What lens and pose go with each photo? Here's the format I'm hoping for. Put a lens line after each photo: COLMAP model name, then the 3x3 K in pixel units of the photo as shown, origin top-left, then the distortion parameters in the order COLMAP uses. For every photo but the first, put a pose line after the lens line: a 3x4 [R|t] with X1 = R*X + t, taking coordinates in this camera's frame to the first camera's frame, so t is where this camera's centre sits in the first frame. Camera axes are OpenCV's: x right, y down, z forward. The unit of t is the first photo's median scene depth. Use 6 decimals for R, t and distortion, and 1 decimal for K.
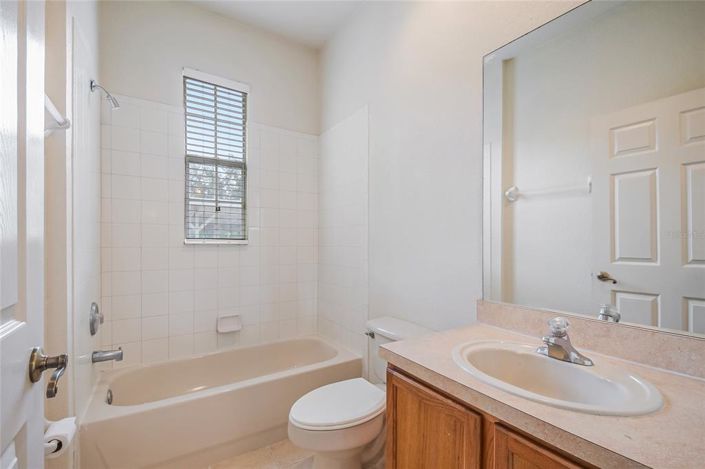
lens RADIAL K [[317.6, 0, 363.7], [0, 317.6, 240.2], [0, 0, 1]] dist [0.021933, -0.000043]
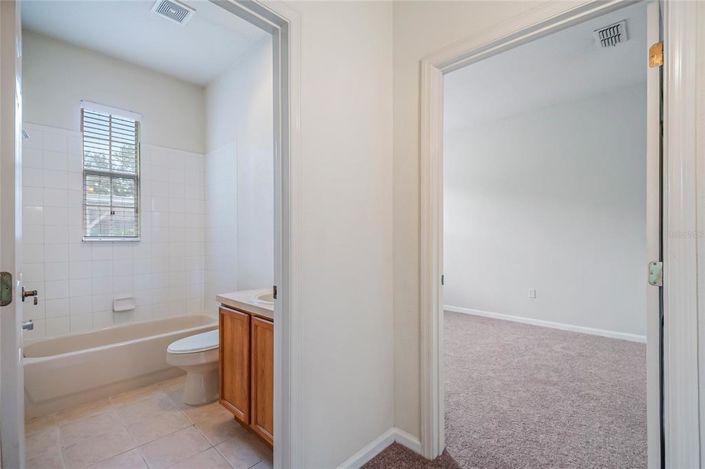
lens RADIAL K [[310.1, 0, 355.3], [0, 310.1, 238.0], [0, 0, 1]] dist [0.024462, -0.017483]
pose [[0.973205, -0.007802, 0.229807, 0.183653], [0.006585, 0.999960, 0.006061, -0.000719], [-0.229845, -0.004385, 0.973217, -0.407309]]
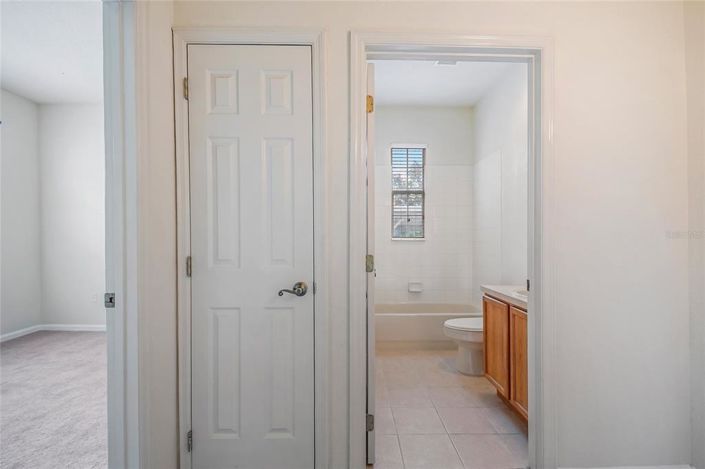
lens RADIAL K [[310.1, 0, 355.3], [0, 310.1, 238.0], [0, 0, 1]] dist [0.024462, -0.017483]
pose [[0.834838, -0.006546, -0.550457, 0.225865], [0.008463, 0.999964, 0.000944, -0.003366], [0.550431, -0.005447, 0.834863, -0.562621]]
